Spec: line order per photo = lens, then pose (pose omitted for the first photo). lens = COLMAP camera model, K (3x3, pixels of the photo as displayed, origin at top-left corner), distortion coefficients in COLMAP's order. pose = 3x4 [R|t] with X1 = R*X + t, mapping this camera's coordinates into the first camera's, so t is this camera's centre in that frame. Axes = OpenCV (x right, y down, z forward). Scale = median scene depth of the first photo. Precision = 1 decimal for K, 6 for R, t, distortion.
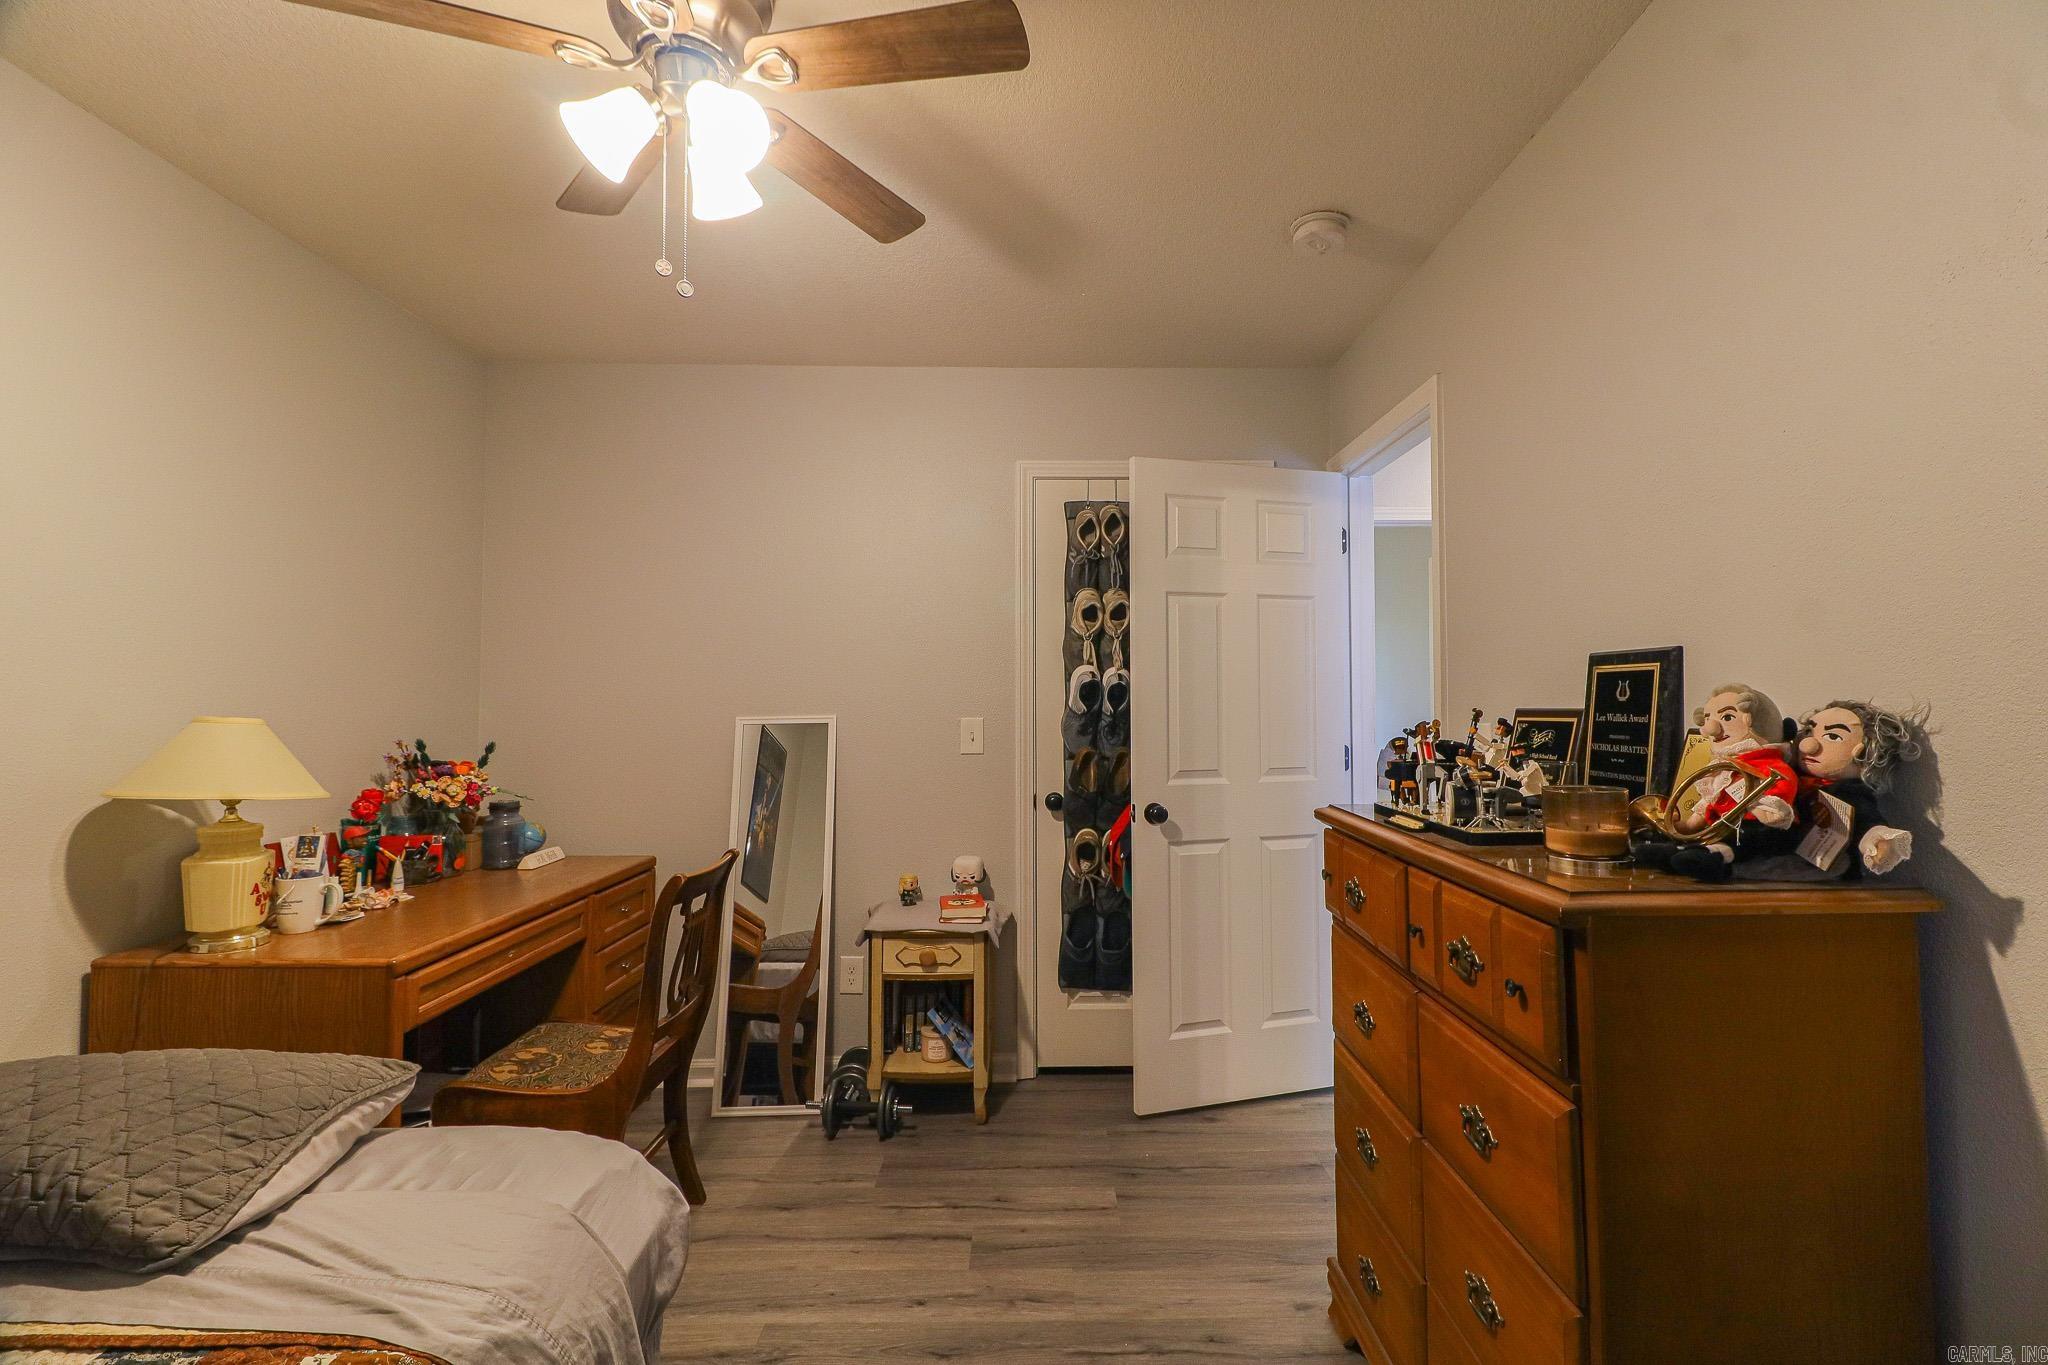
lens RADIAL K [[950.5, 0, 1036.3], [0, 950.5, 712.9], [0, 0, 1]] dist [0.019085, -0.015535]
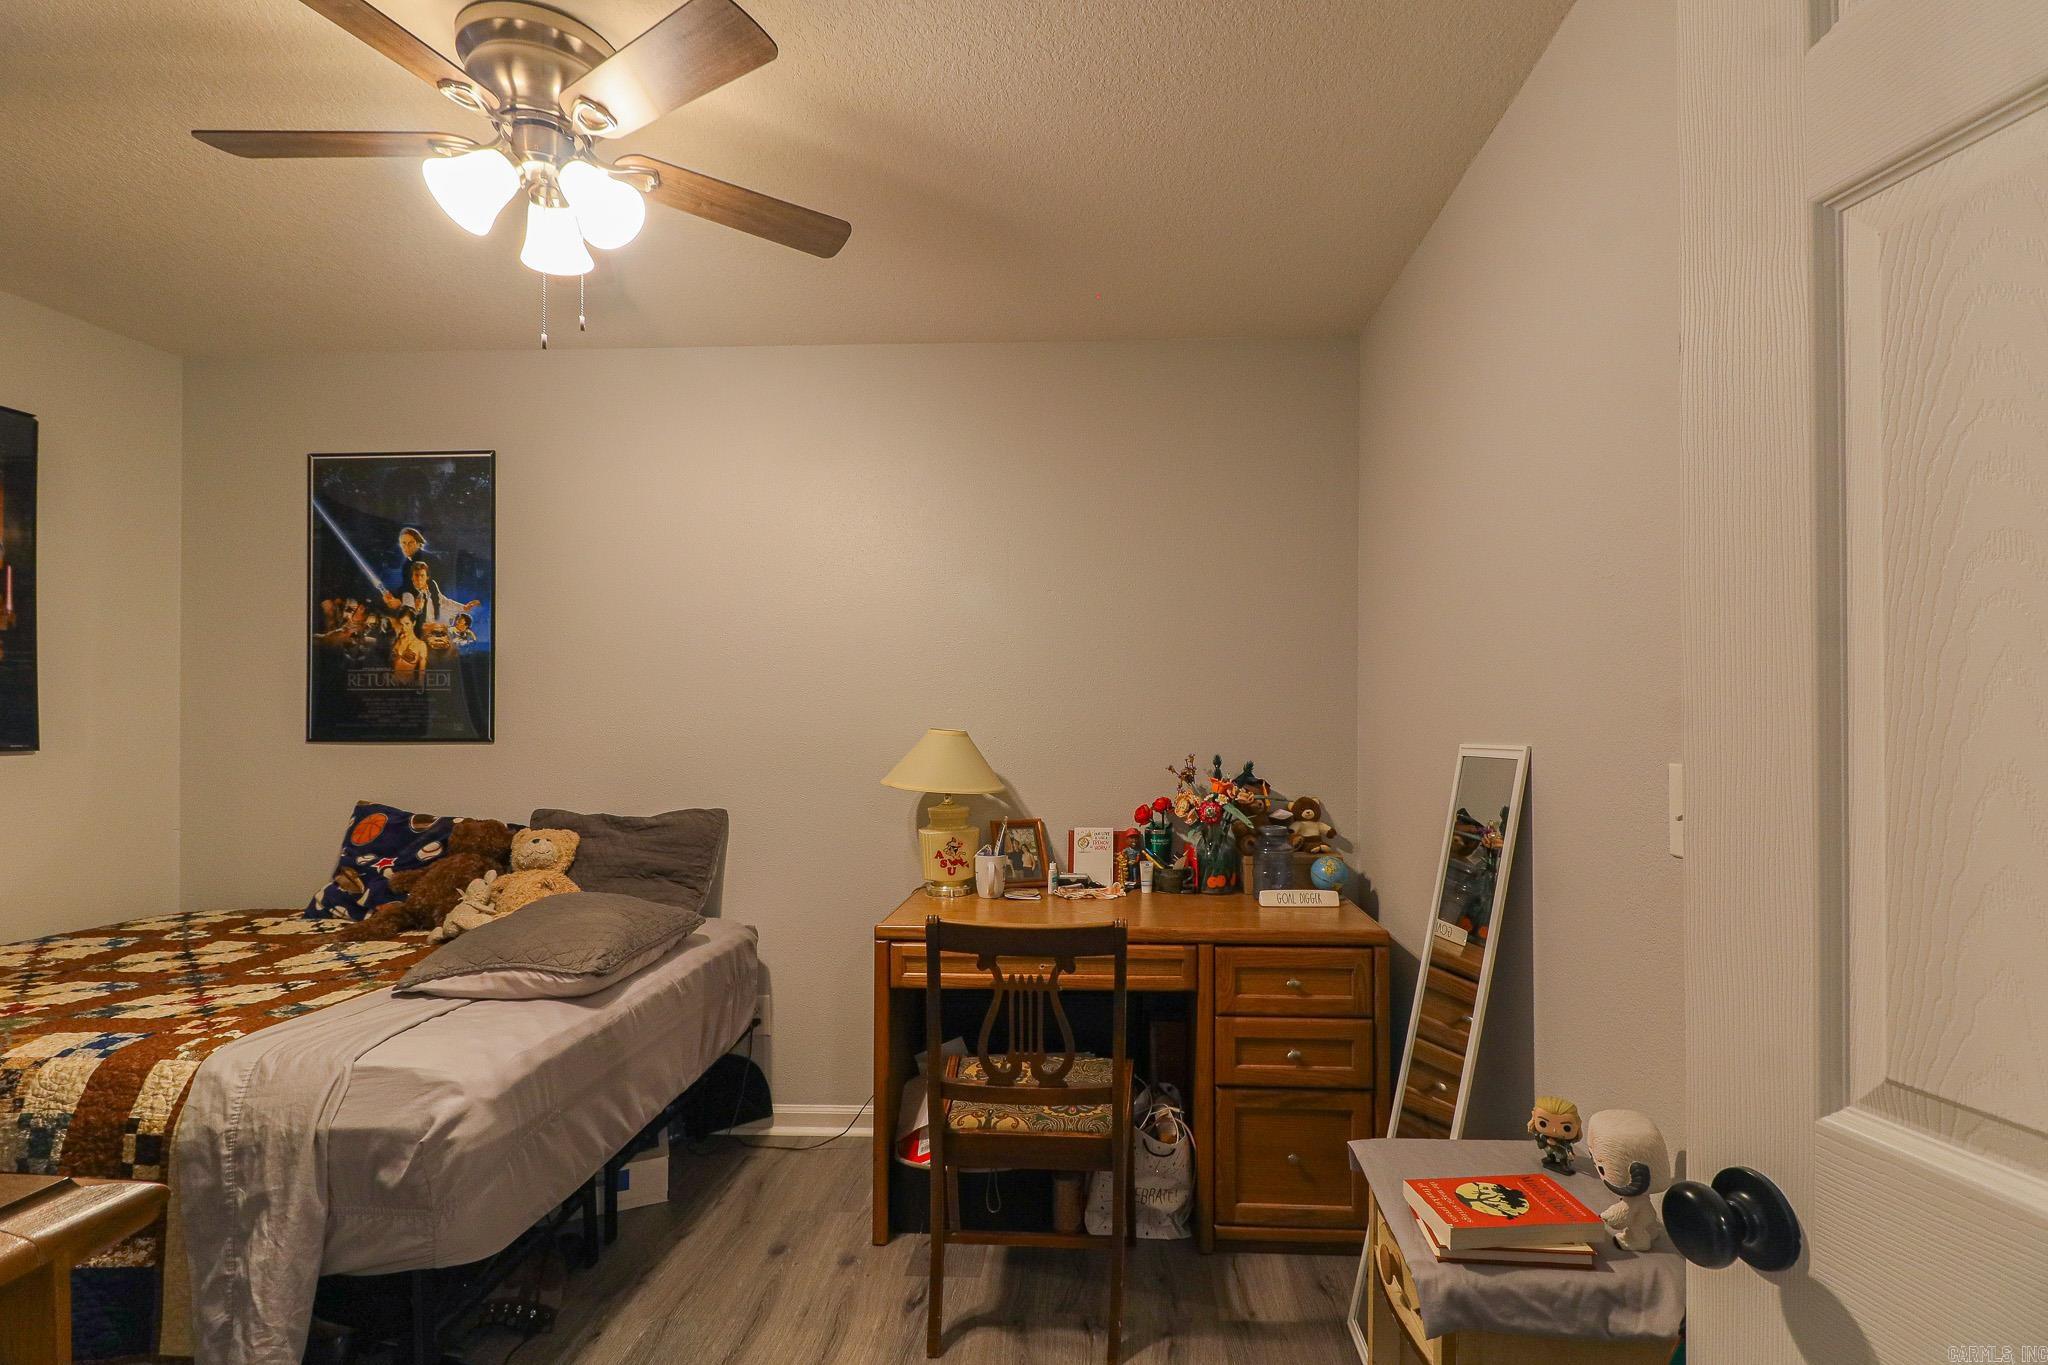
lens RADIAL K [[950.5, 0, 1036.3], [0, 950.5, 712.9], [0, 0, 1]] dist [0.019085, -0.015535]
pose [[-0.061717, -0.001786, -0.998092, 0.517007], [-0.012217, 0.999925, -0.001034, -0.016845], [0.998019, 0.012129, -0.061734, 1.212431]]
